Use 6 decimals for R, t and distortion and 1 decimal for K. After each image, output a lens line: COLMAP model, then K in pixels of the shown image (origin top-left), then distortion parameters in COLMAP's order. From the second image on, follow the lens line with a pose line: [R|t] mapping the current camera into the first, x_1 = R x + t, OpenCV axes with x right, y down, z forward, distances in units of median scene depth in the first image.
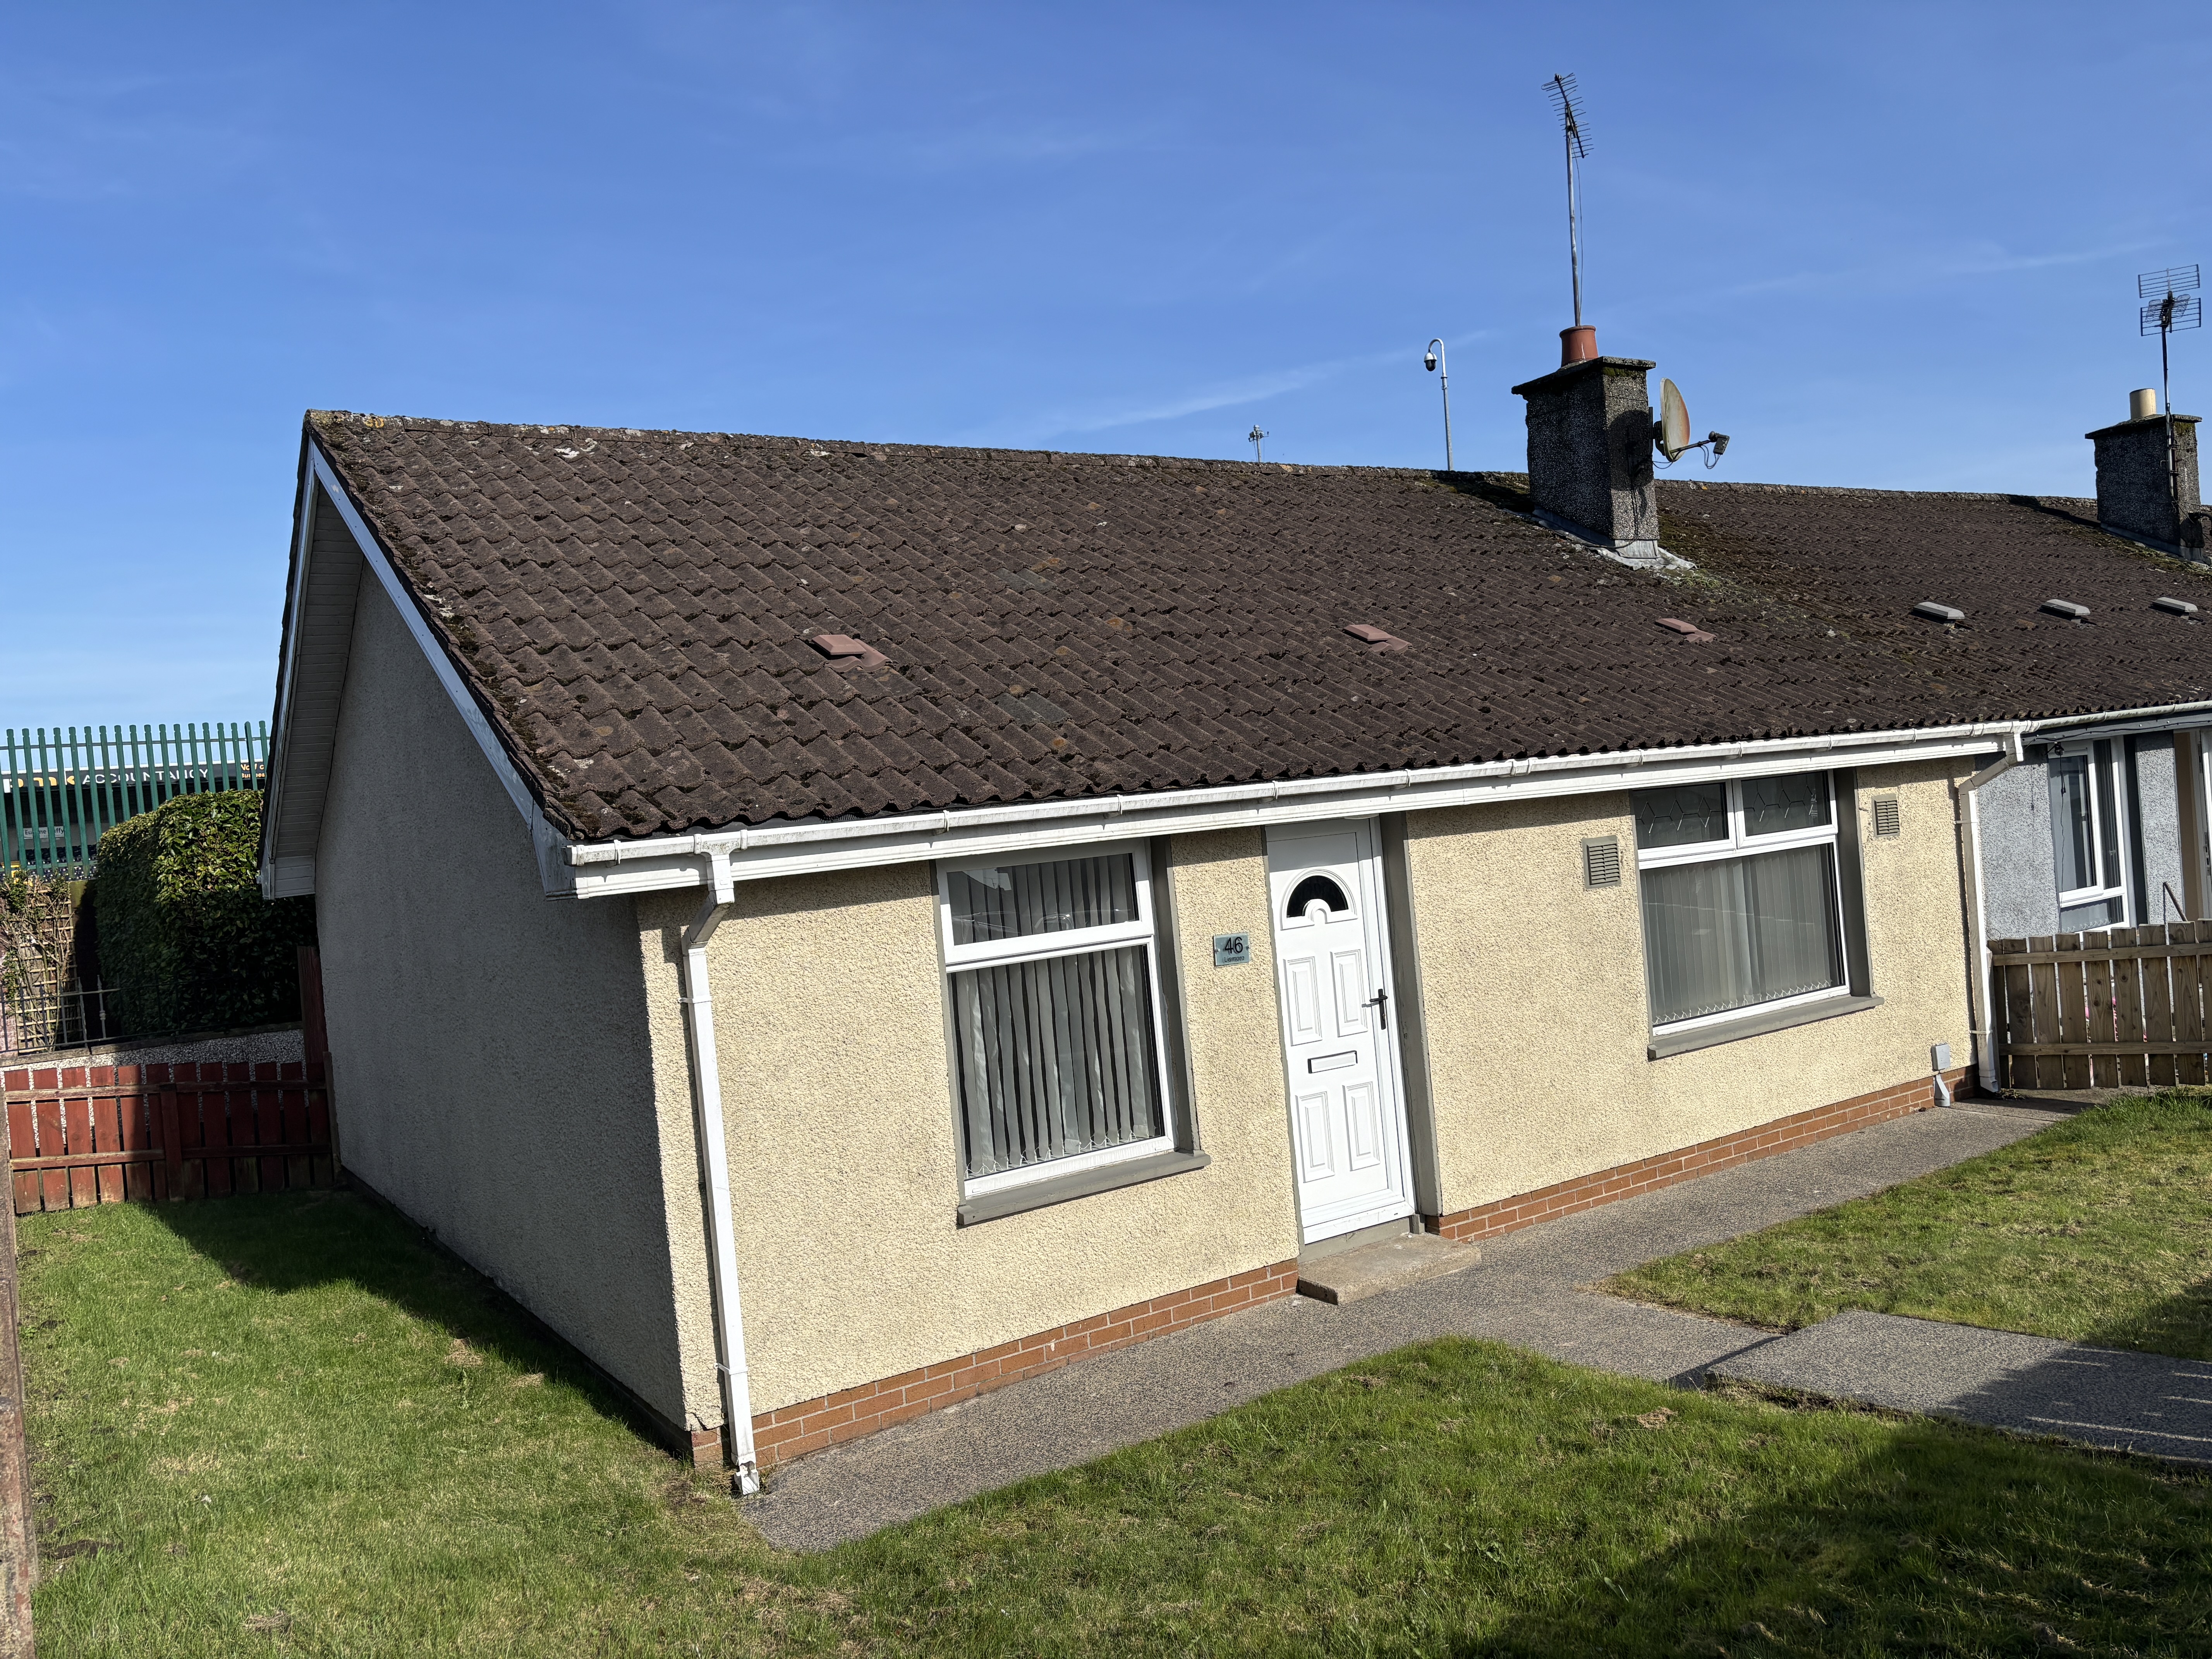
lens RADIAL K [[1424.1, 0, 1105.4], [0, 1424.1, 834.0], [0, 0, 1]] dist [-0.067291, -0.002792]
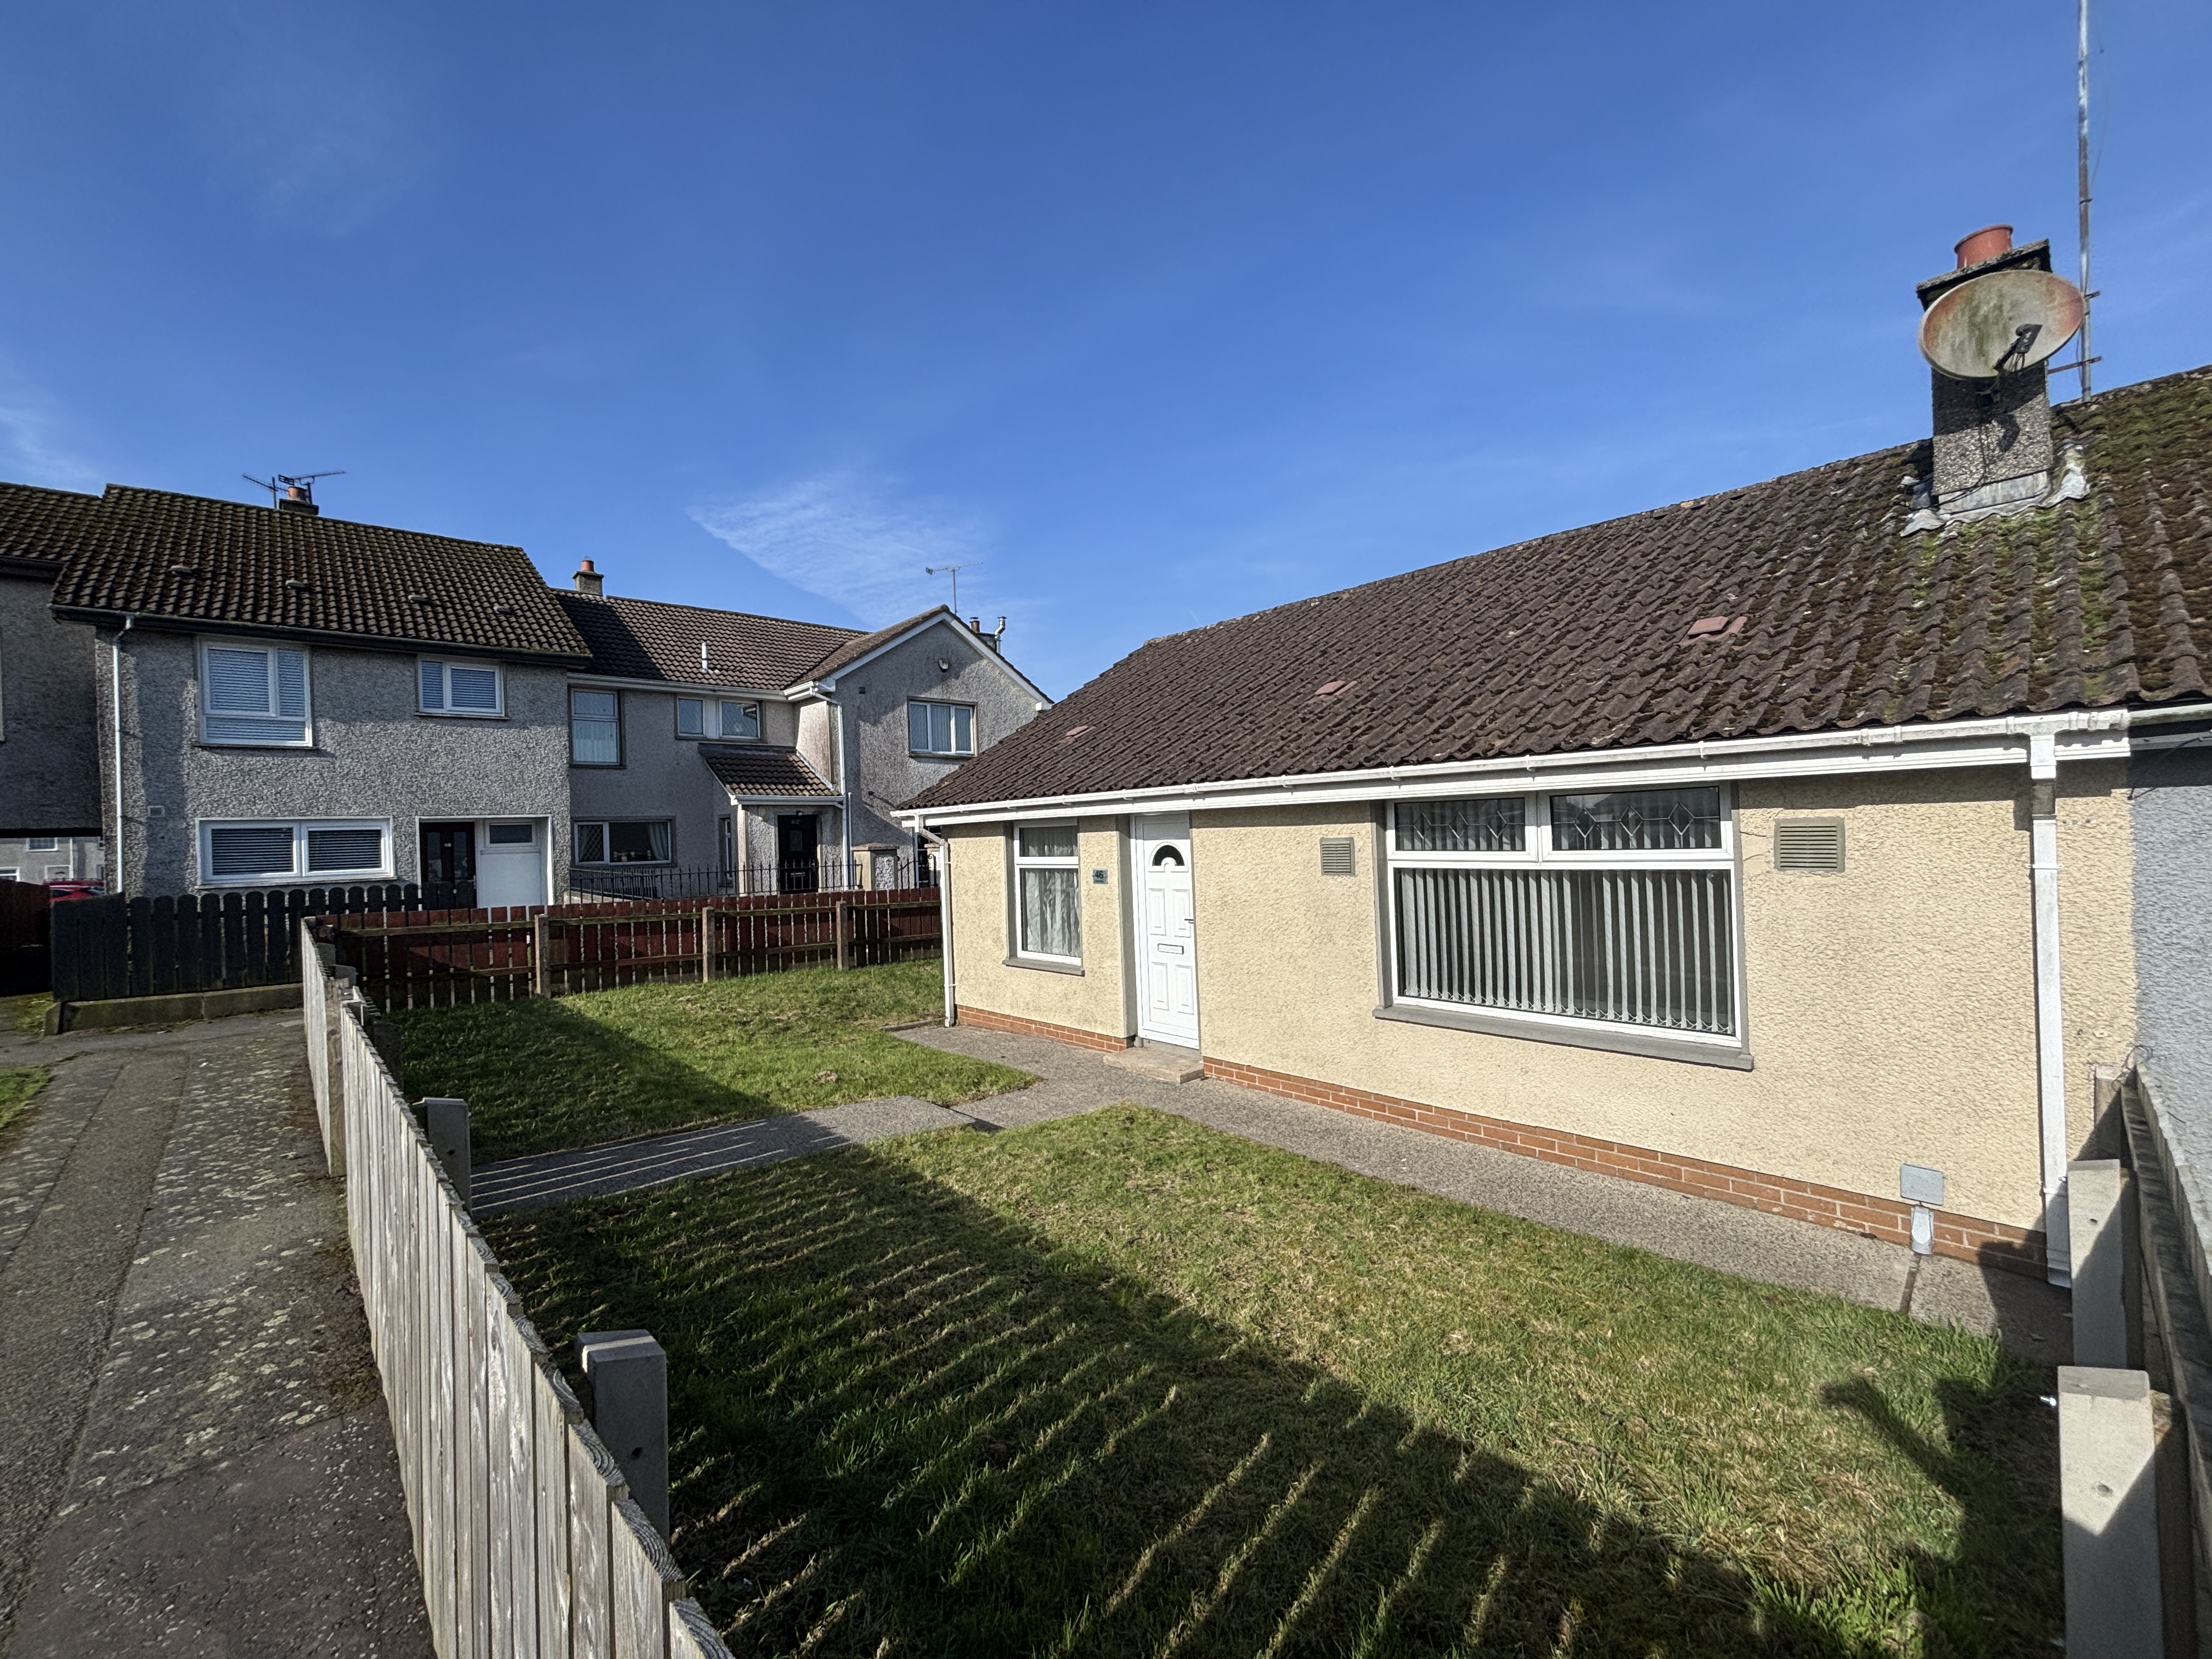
lens RADIAL K [[891.0, 0, 1104.9], [0, 891.0, 828.8], [0, 0, 1]] dist [0.010565, 0.001557]
pose [[0.241400, 0.100383, -0.965220, 1.073161], [0.040881, 0.992701, 0.113465, -0.106770], [0.969564, -0.066849, 0.235534, 0.585374]]
